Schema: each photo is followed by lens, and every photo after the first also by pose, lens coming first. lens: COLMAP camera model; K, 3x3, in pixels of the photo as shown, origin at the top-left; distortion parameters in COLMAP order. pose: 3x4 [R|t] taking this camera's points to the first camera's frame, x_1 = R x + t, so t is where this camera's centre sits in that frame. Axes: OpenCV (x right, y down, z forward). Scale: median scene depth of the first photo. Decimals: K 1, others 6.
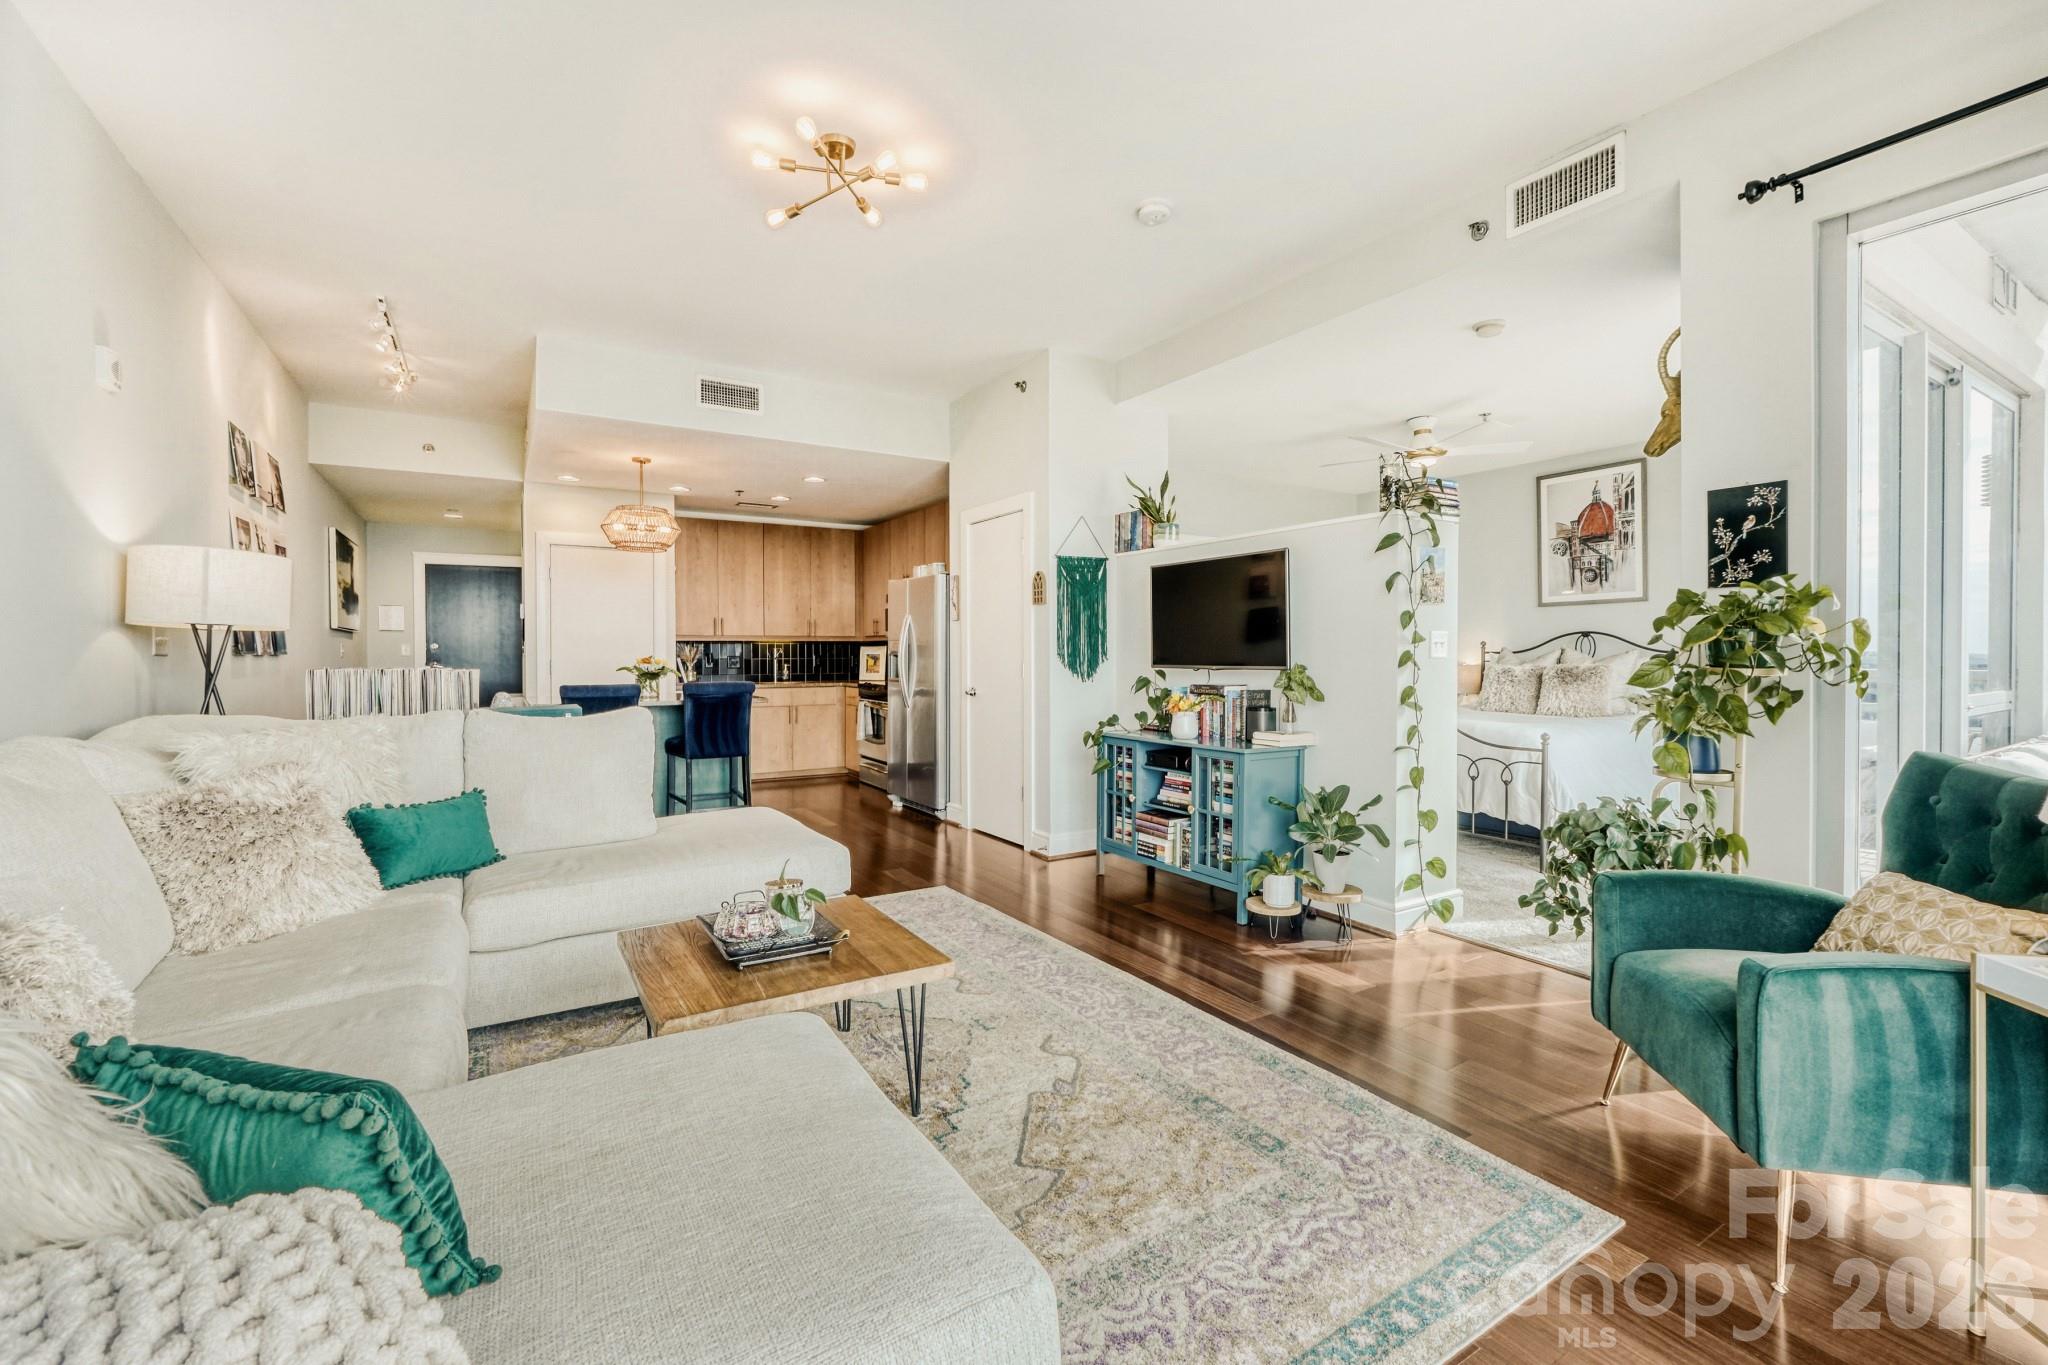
lens RADIAL K [[860.9, 0, 1020.8], [0, 860.9, 658.9], [0, 0, 1]] dist [-0.000794, 0.000196]
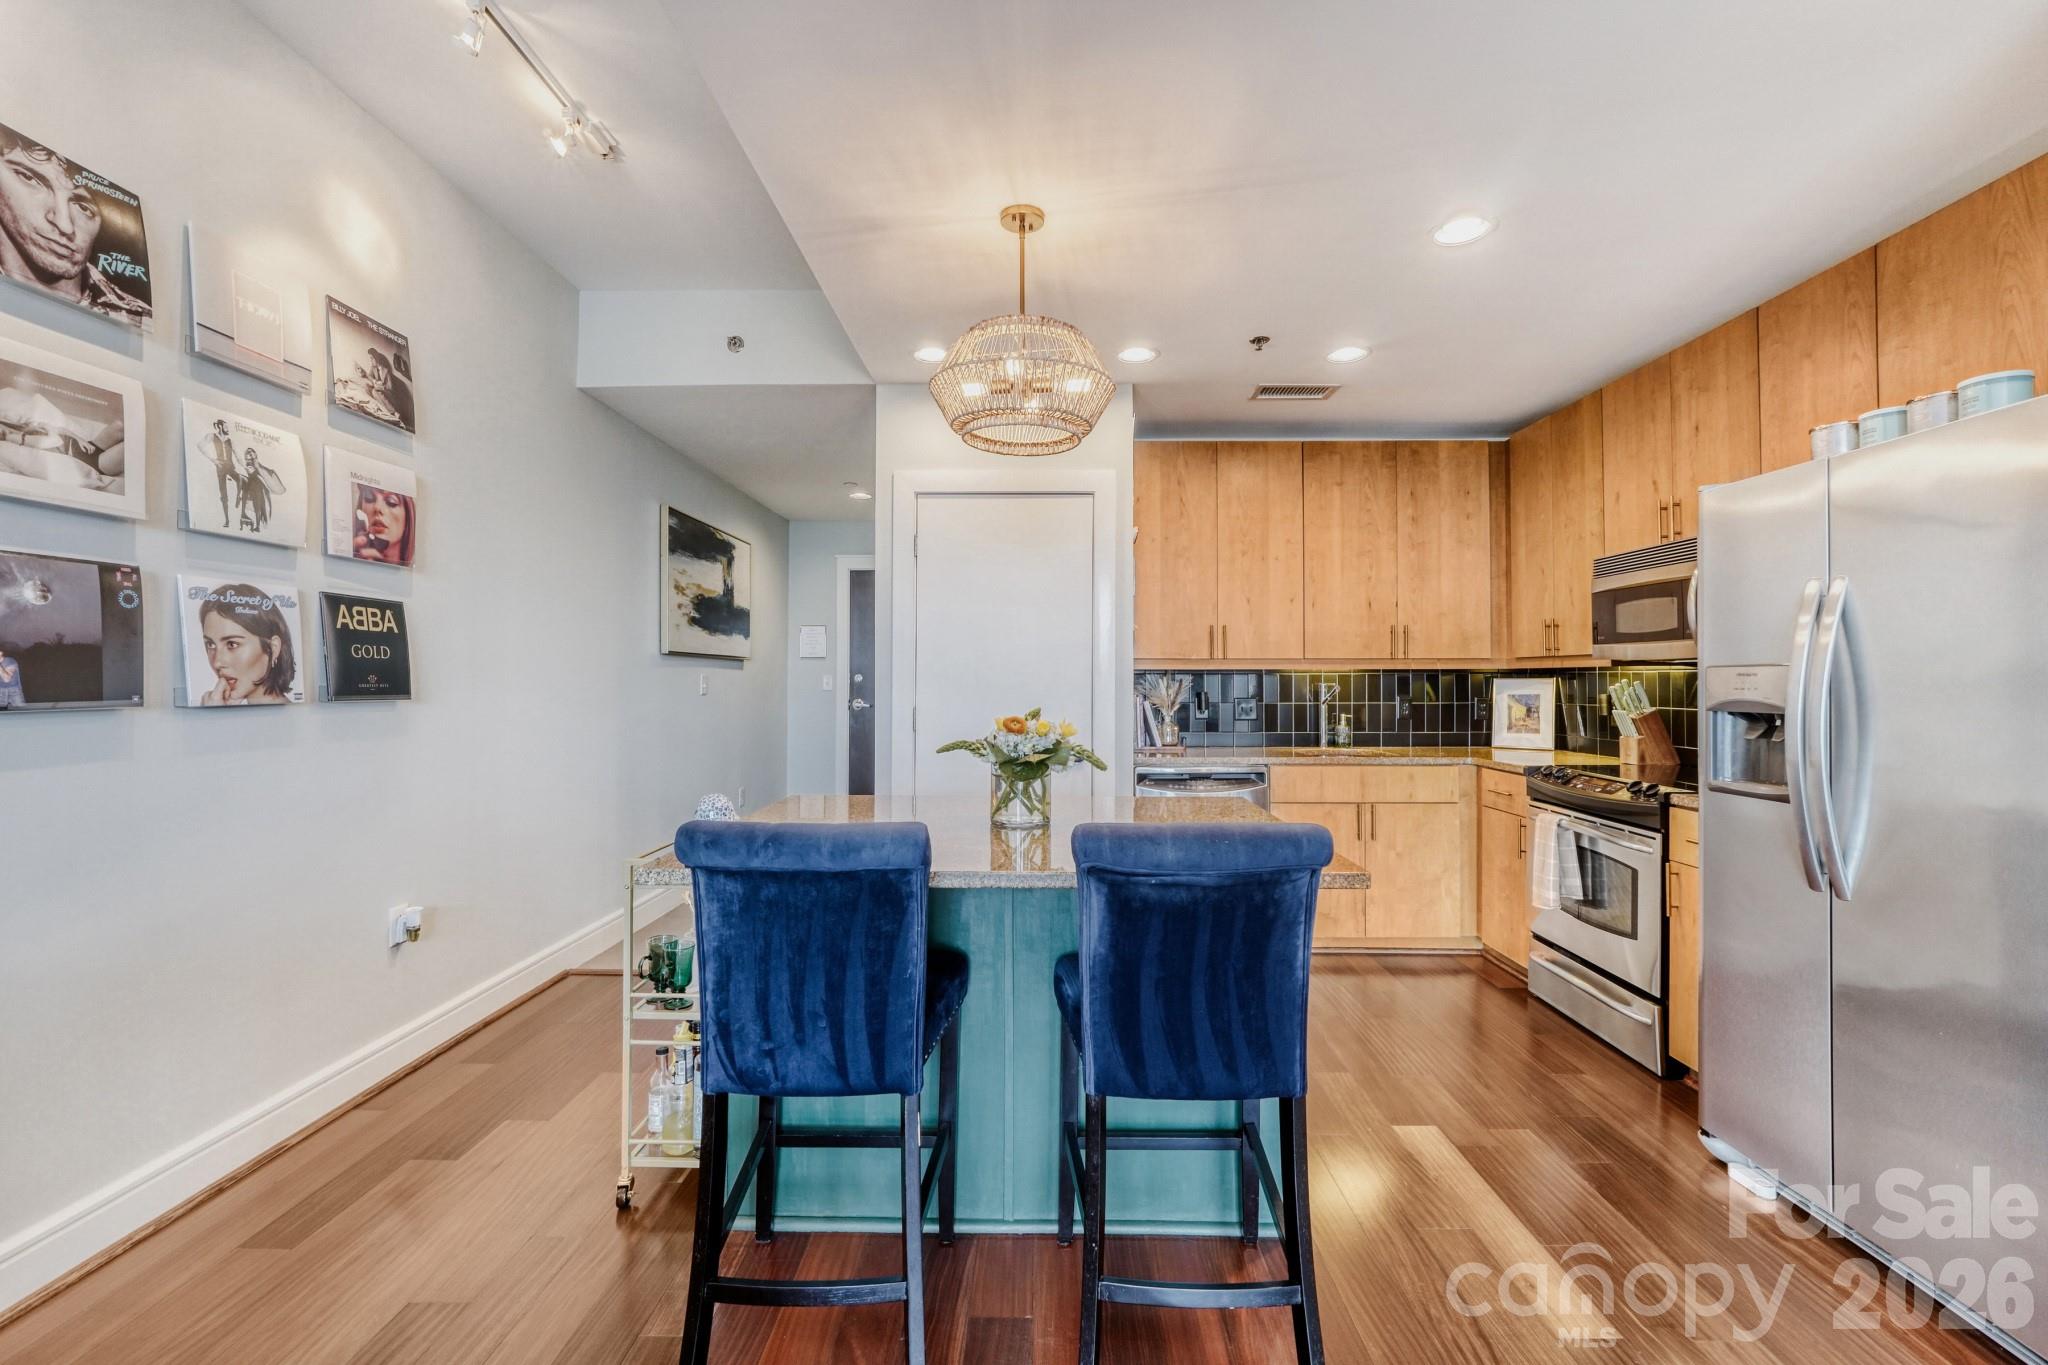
lens RADIAL K [[858.1, 0, 1025.1], [0, 858.1, 669.4], [0, 0, 1]] dist [-0.018603, 0.005263]
pose [[0.841996, -0.004567, -0.539464, -0.161118], [-0.006474, 0.999807, -0.018569, -0.010279], [0.539444, 0.019127, 0.841804, 0.476426]]
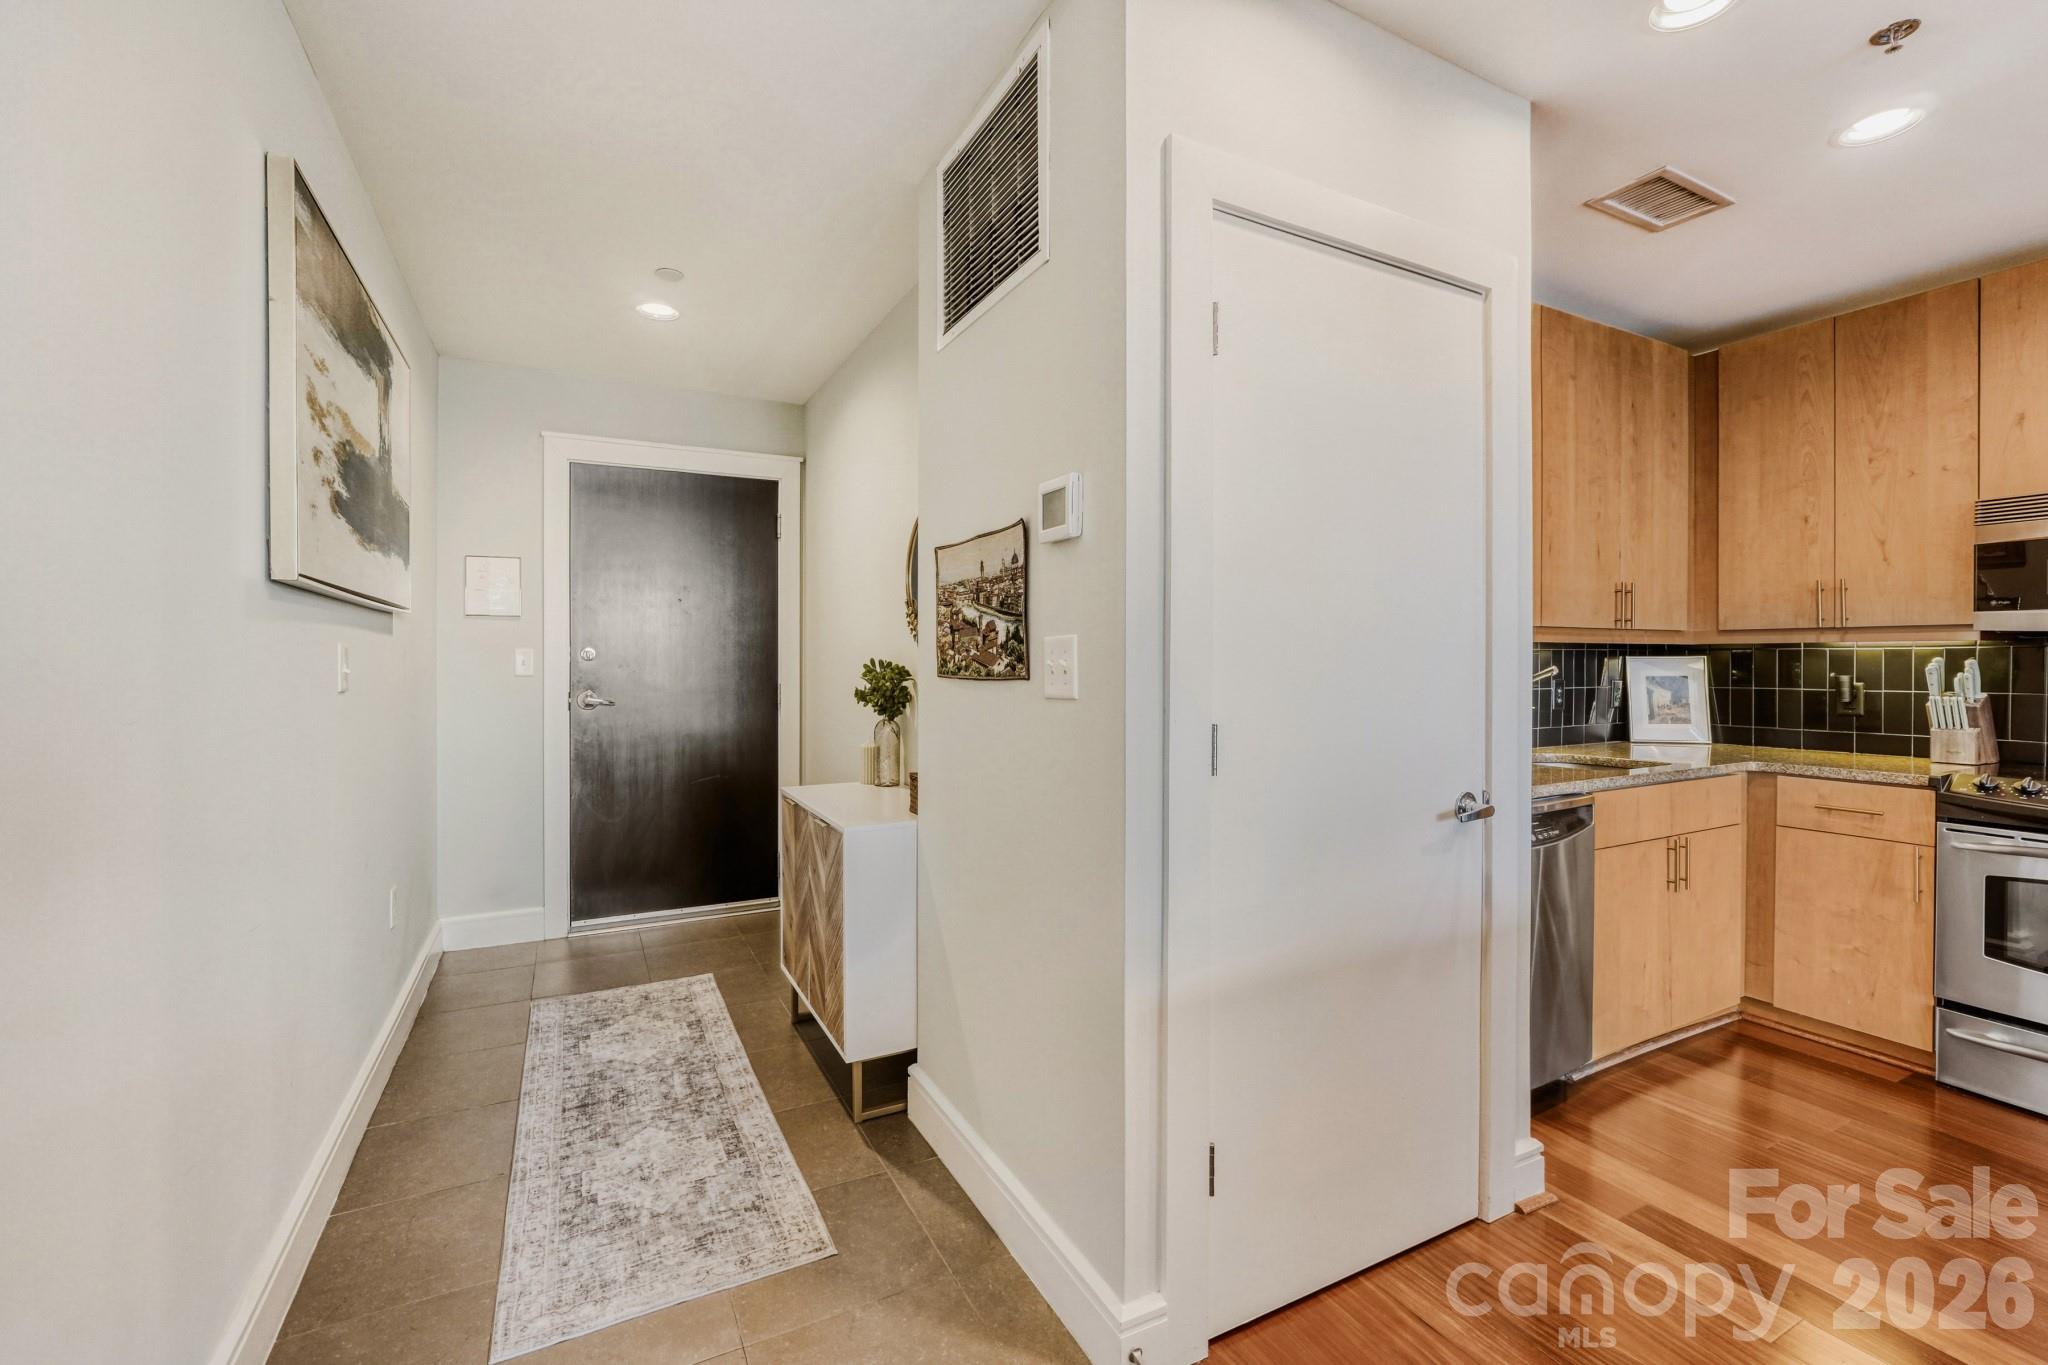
lens RADIAL K [[899.1, 0, 1071.5], [0, 899.1, 663.7], [0, 0, 1]] dist [-0.010161, 0.000235]
pose [[0.999433, 0.003644, -0.033469, -0.469465], [-0.003753, 0.999988, -0.003185, -0.010272], [0.033457, 0.003309, 0.999435, 0.624725]]
